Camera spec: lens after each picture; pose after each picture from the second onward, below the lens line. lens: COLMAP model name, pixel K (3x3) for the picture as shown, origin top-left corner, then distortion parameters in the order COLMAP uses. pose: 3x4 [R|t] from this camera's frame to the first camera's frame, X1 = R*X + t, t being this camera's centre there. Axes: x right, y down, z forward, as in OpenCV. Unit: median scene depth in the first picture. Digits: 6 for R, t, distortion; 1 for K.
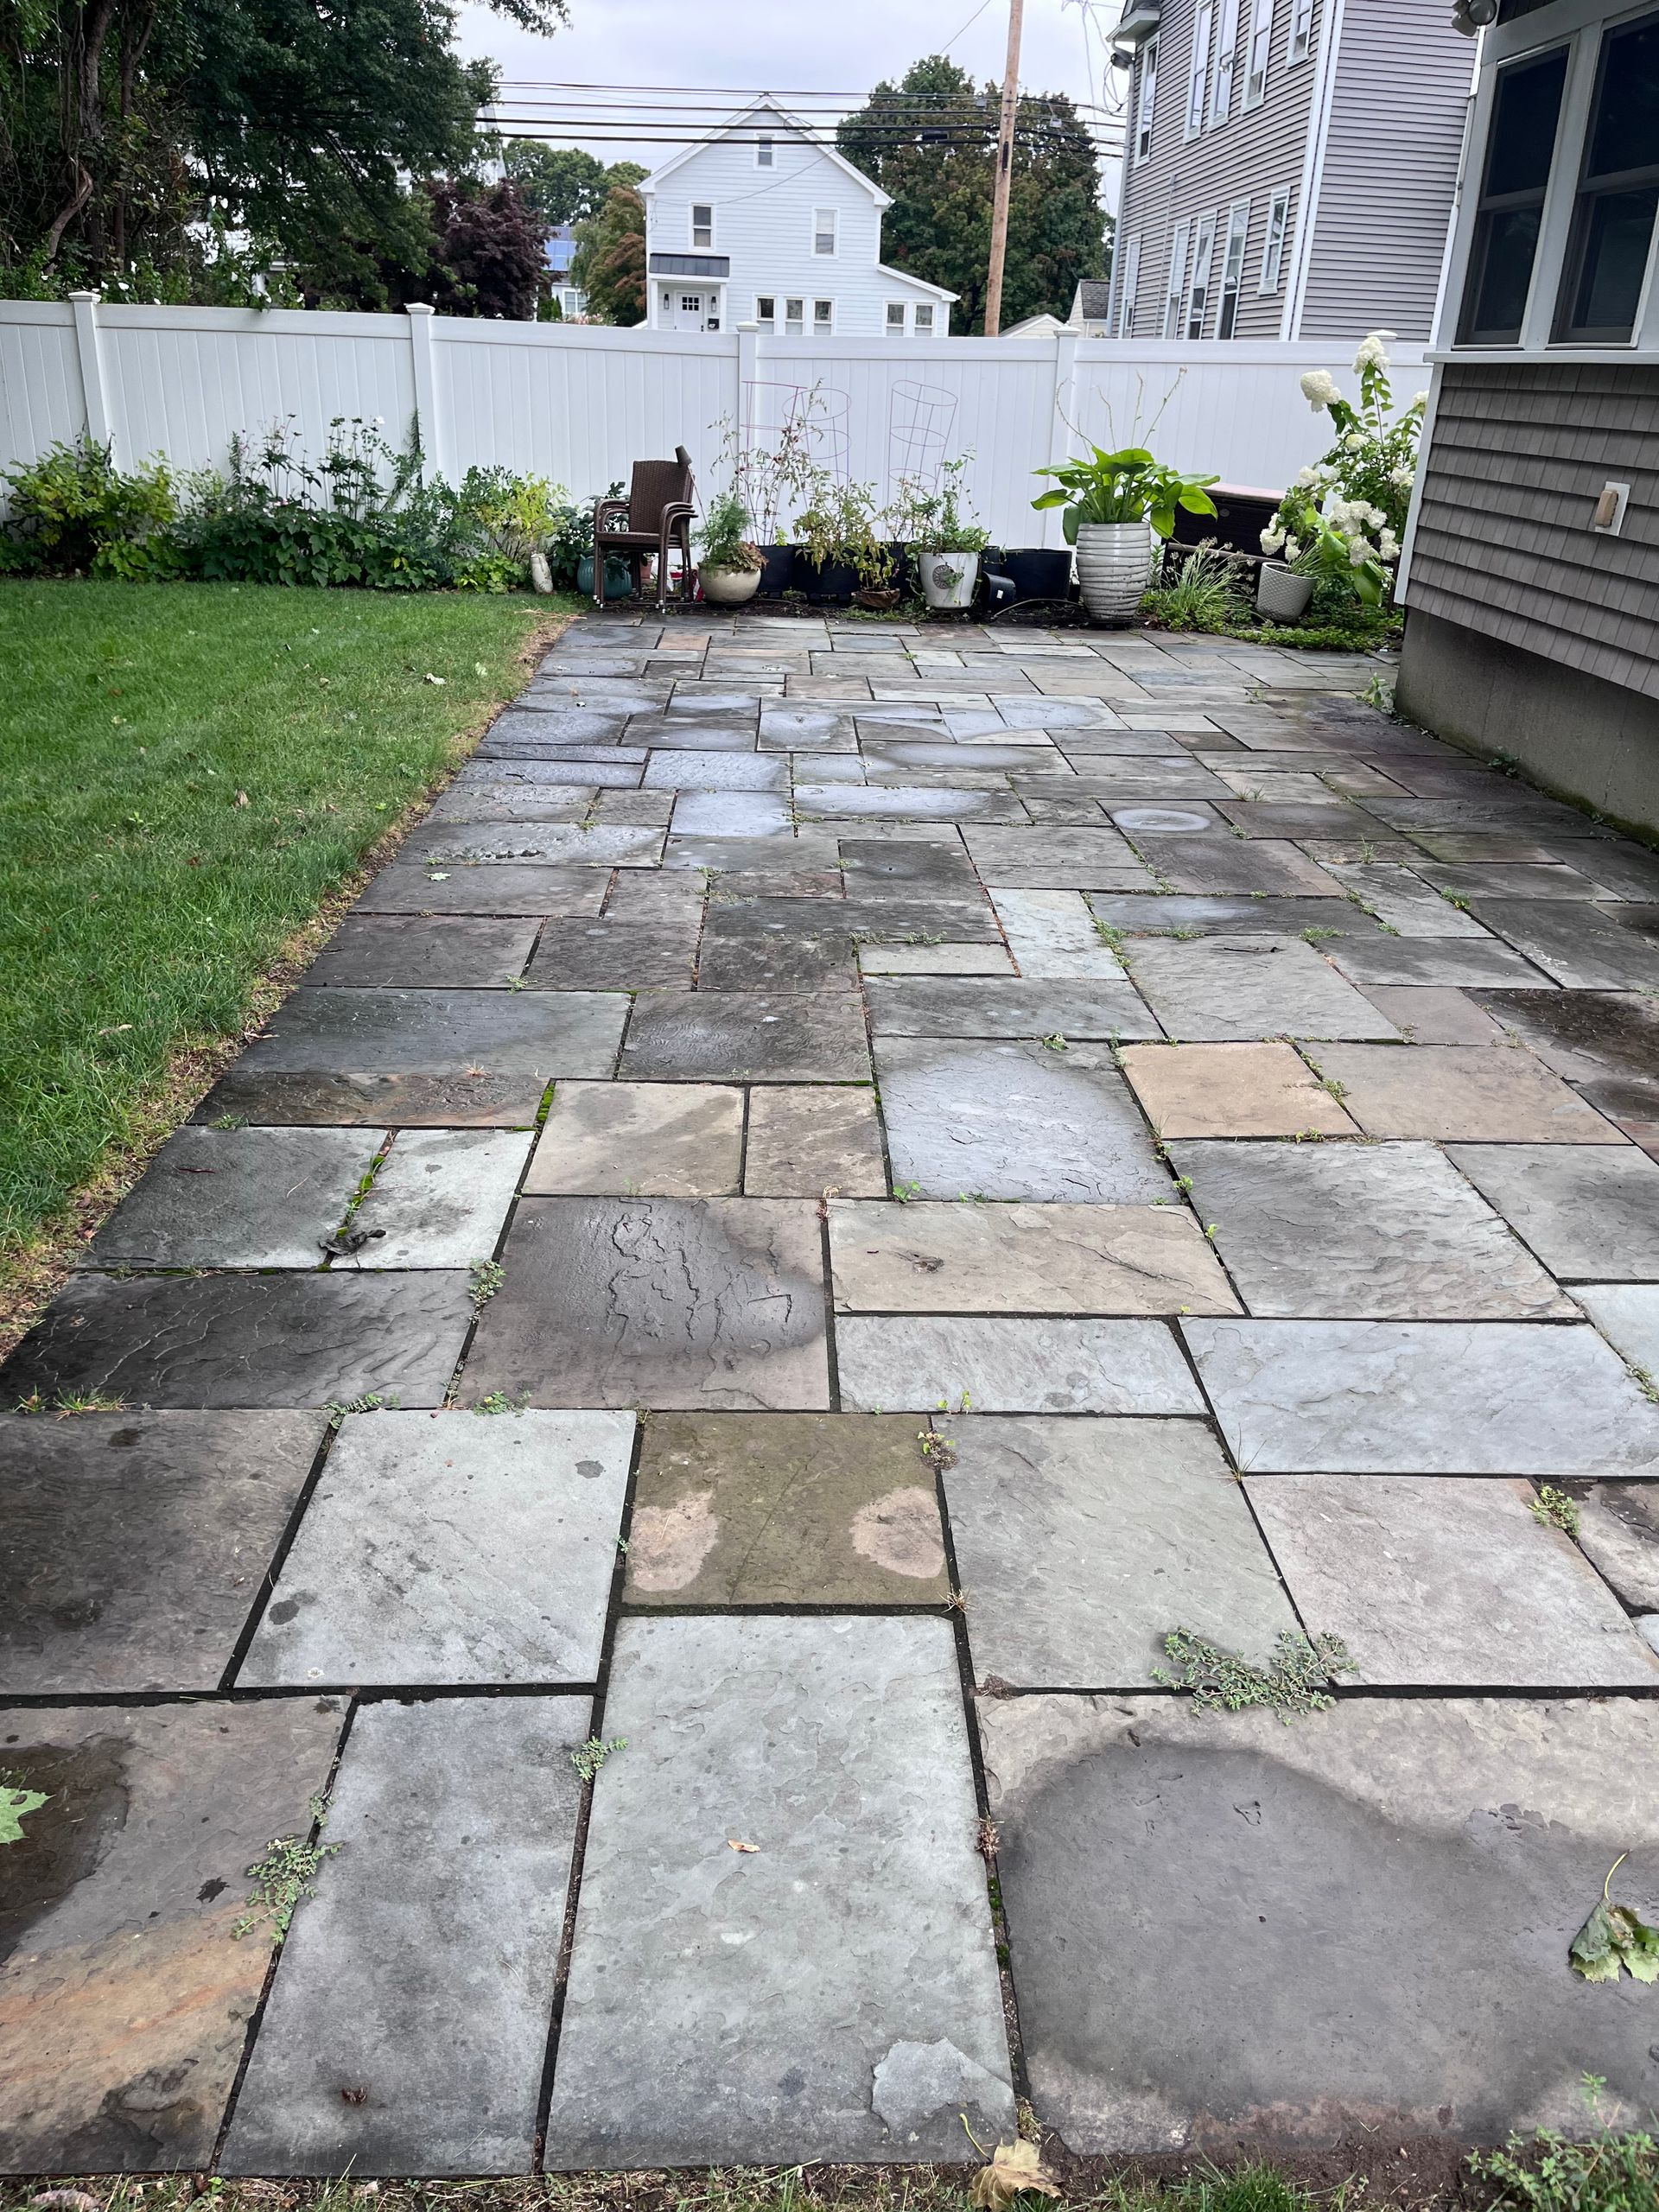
lens RADIAL K [[1662.3, 0, 881.7], [0, 1662.3, 1104.9], [0, 0, 1]] dist [0.069682, -0.096603]
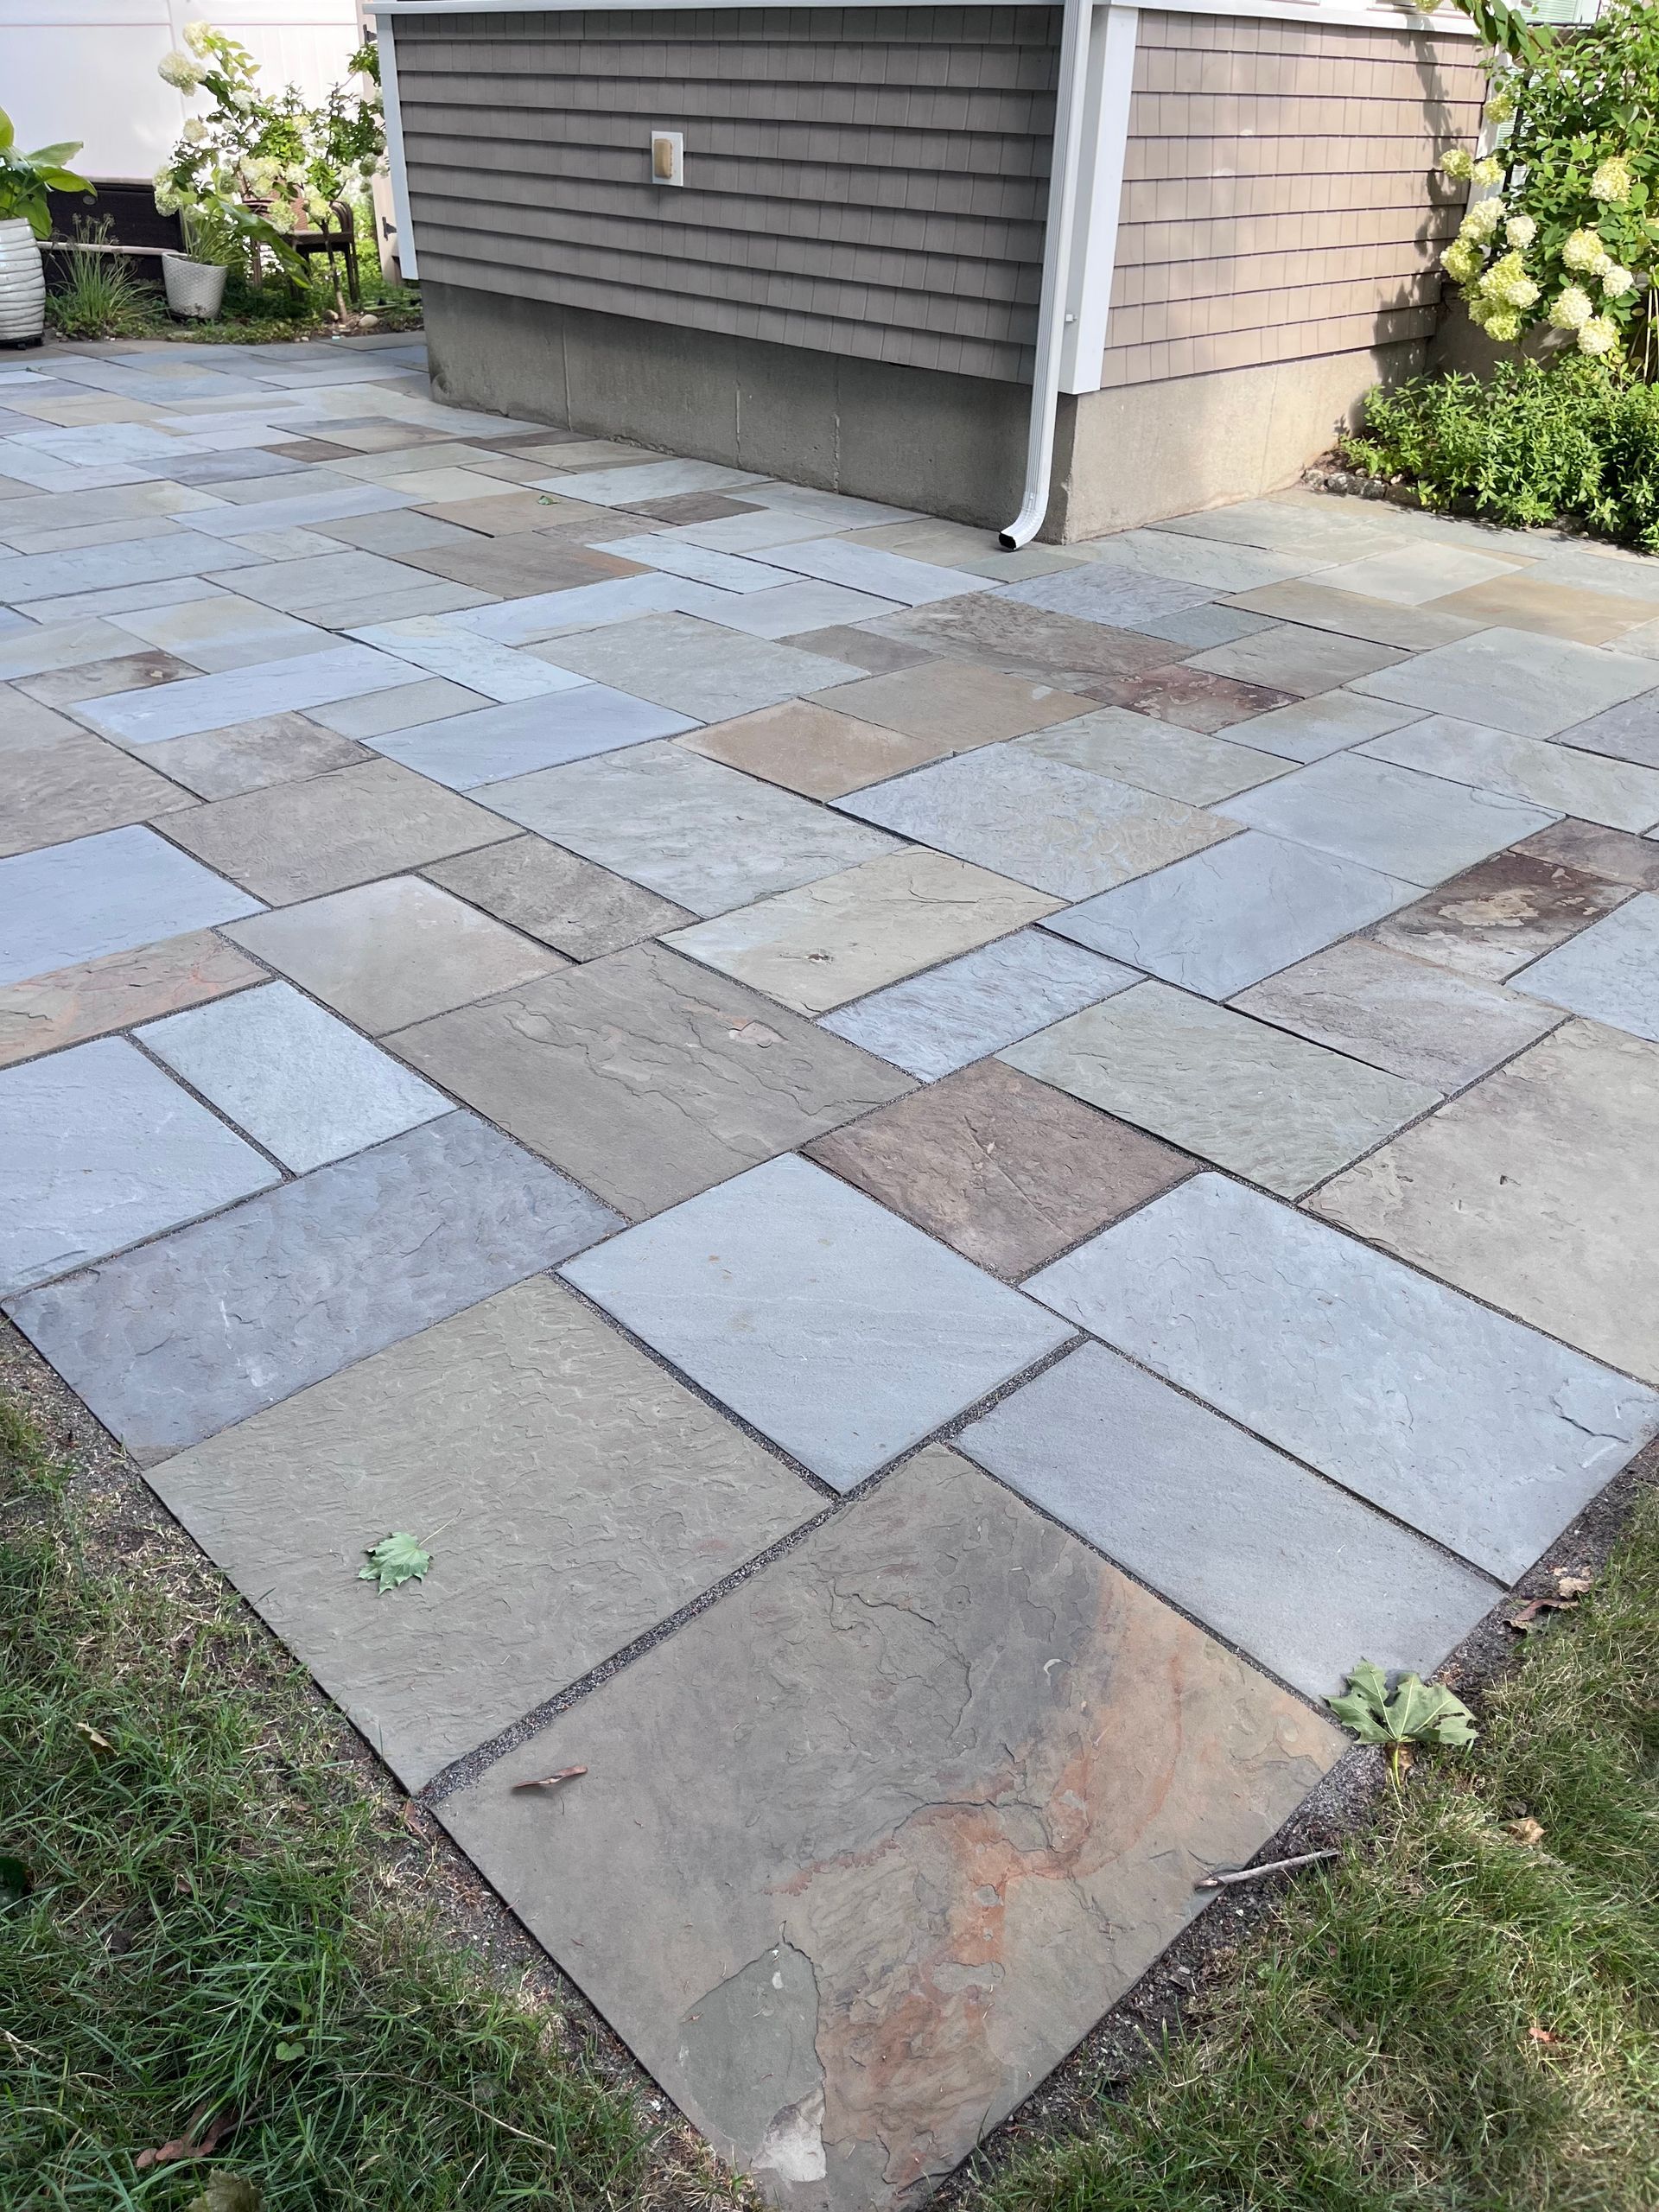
lens RADIAL K [[1662.3, 0, 881.7], [0, 1662.3, 1104.9], [0, 0, 1]] dist [0.069682, -0.096603]
pose [[0.753744, -0.370141, 0.543014, -0.244595], [0.279521, 0.928398, 0.244839, -0.027876], [-0.594758, -0.032762, 0.803237, 0.064039]]
